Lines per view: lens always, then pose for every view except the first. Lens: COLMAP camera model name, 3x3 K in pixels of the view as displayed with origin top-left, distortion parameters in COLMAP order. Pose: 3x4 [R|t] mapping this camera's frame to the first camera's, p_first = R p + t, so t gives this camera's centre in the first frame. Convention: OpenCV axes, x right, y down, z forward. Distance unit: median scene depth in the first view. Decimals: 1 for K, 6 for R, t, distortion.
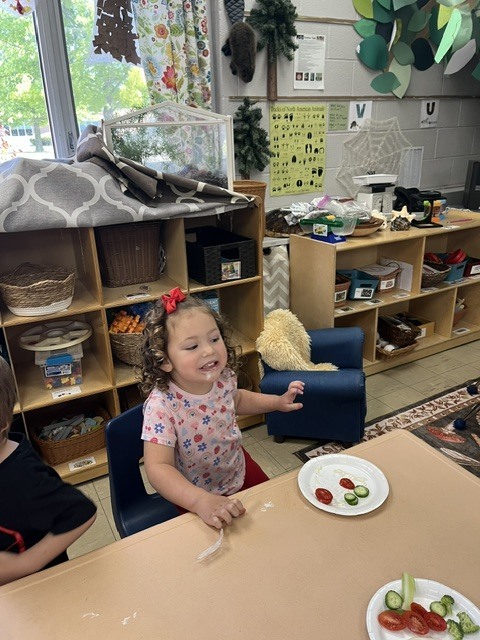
lens RADIAL K [[493.0, 0, 239.9], [0, 493.0, 323.3], [0, 0, 1]] dist [0.045561, -0.091683]
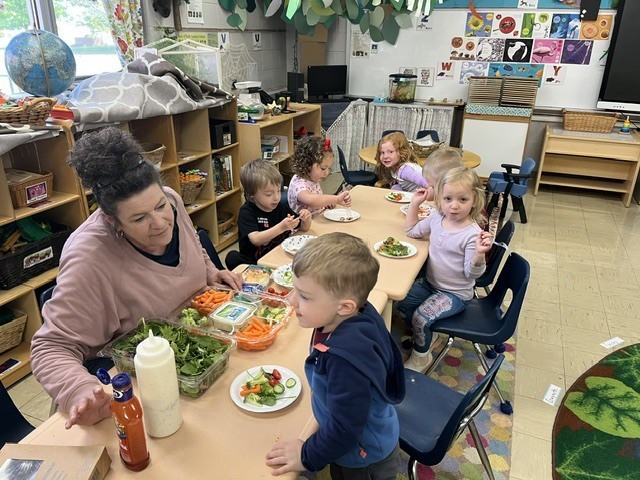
lens RADIAL K [[493.0, 0, 324.3], [0, 493.0, 239.1], [0, 0, 1]] dist [0.045561, -0.091683]
pose [[0.777285, -0.198446, 0.597031, -0.633646], [0.188017, 0.978855, 0.080578, 0.115361], [-0.600398, 0.049620, 0.798161, -0.401576]]
